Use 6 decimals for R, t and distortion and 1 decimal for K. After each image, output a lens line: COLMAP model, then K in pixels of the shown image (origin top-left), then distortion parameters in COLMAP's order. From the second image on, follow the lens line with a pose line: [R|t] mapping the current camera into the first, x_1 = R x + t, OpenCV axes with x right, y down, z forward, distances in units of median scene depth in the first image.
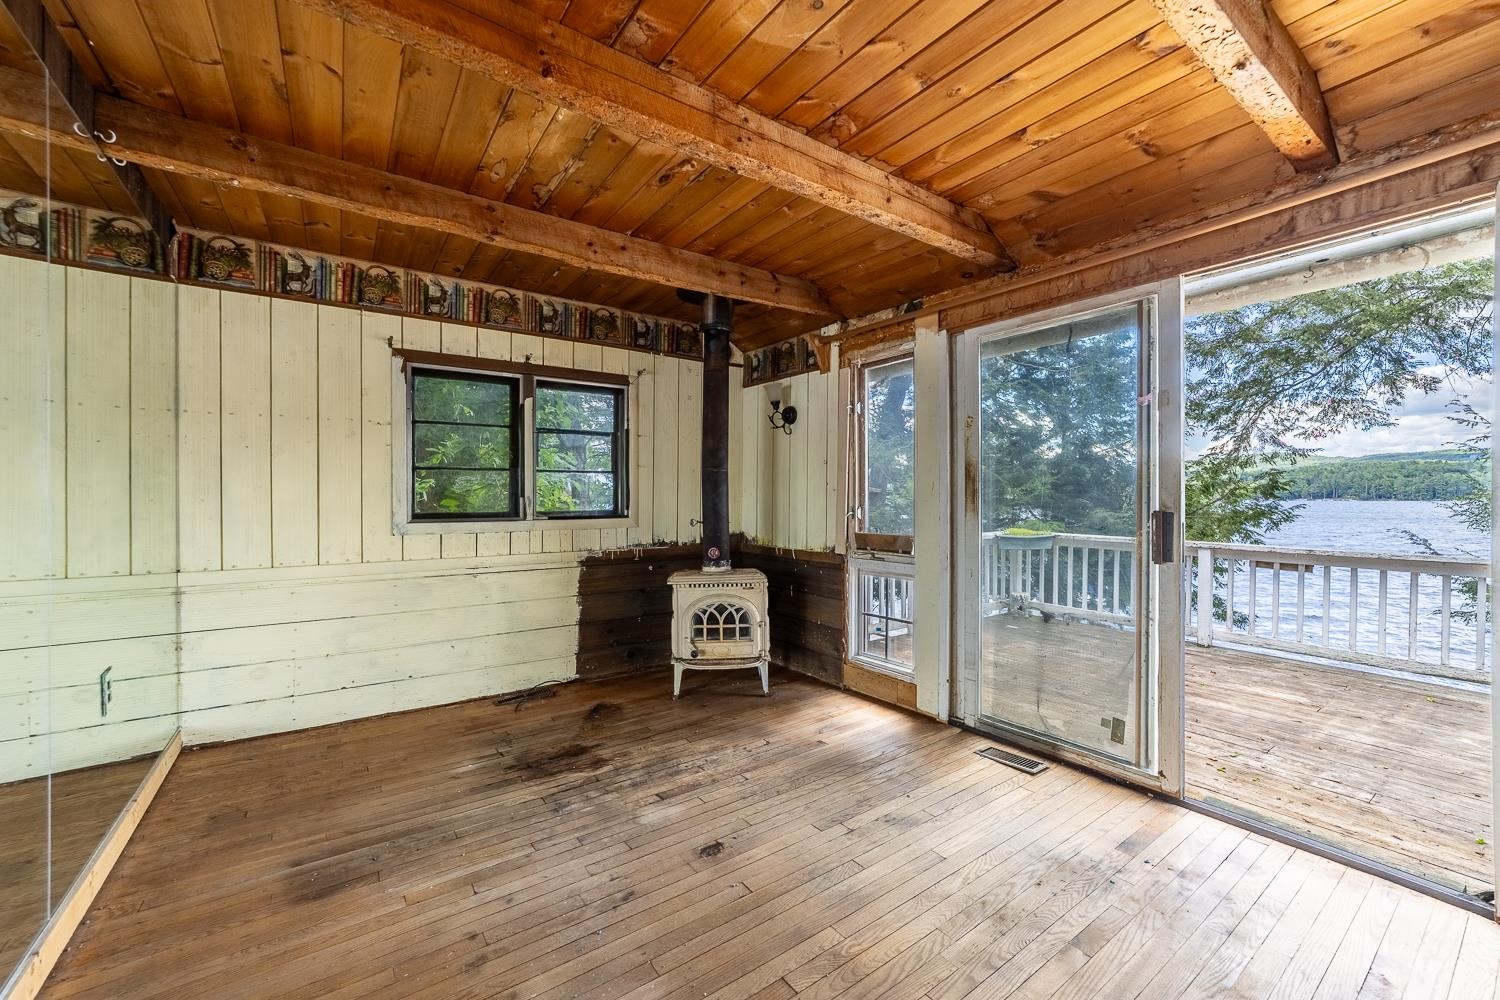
lens RADIAL K [[615.6, 0, 749.1], [0, 615.6, 498.0], [0, 0, 1]] dist [-0.017967, 0.008097]
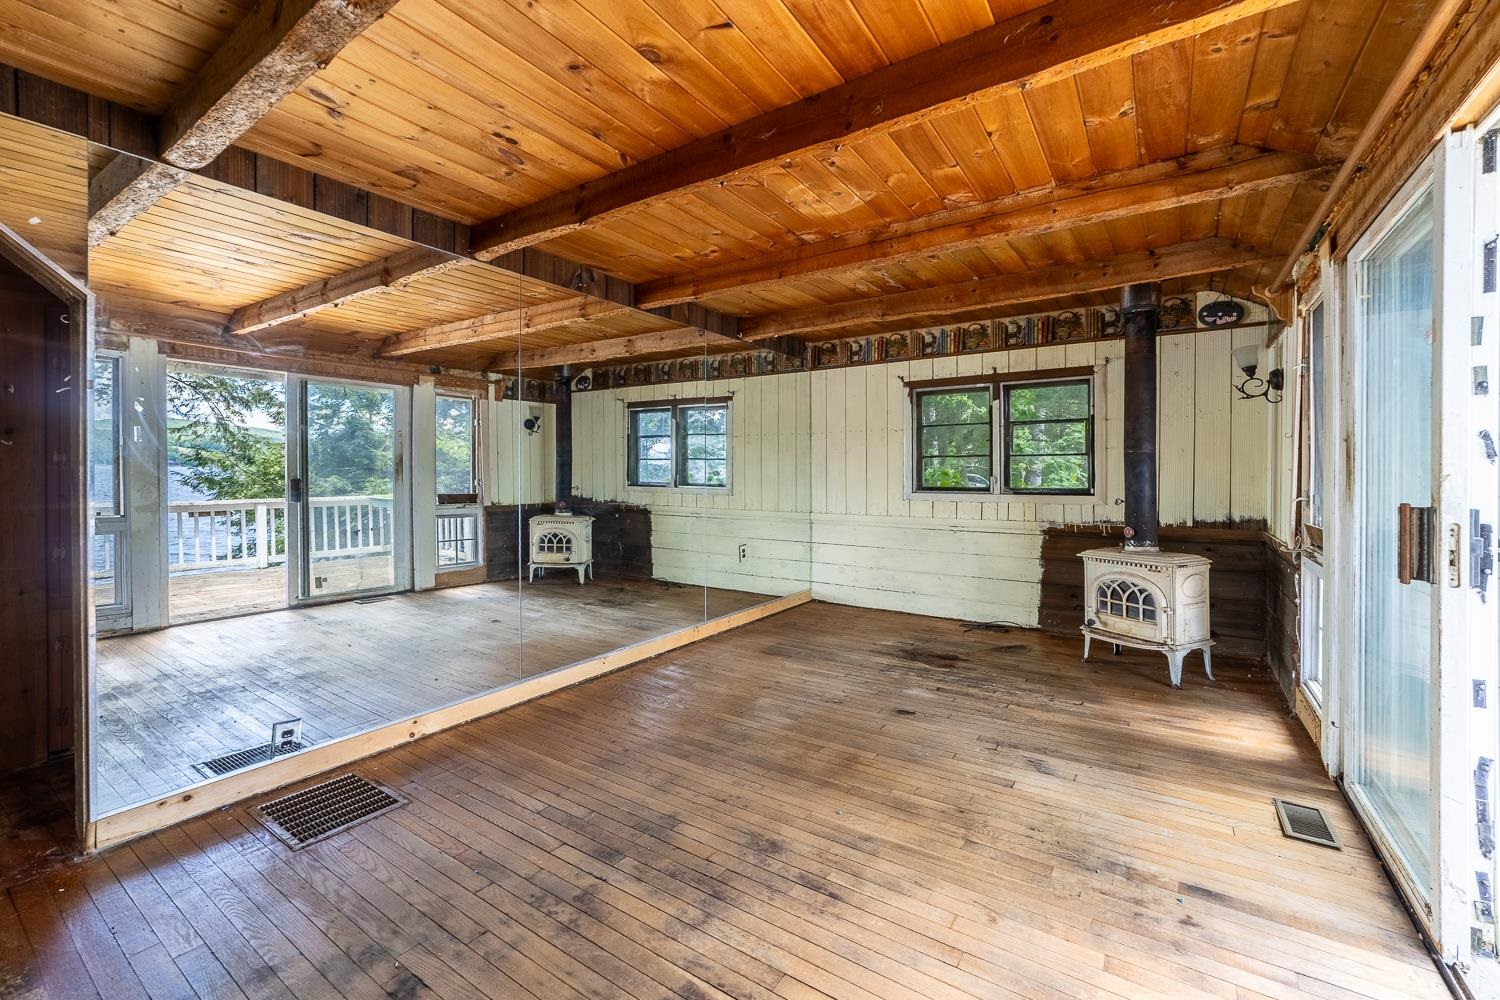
lens RADIAL K [[615.6, 0, 781.0], [0, 615.6, 476.1], [0, 0, 1]] dist [-0.017967, 0.008097]
pose [[0.391265, 0.004770, -0.920266, 0.741088], [-0.003756, 0.999987, 0.003587, -0.005683], [0.920271, 0.002053, 0.391277, 0.081109]]
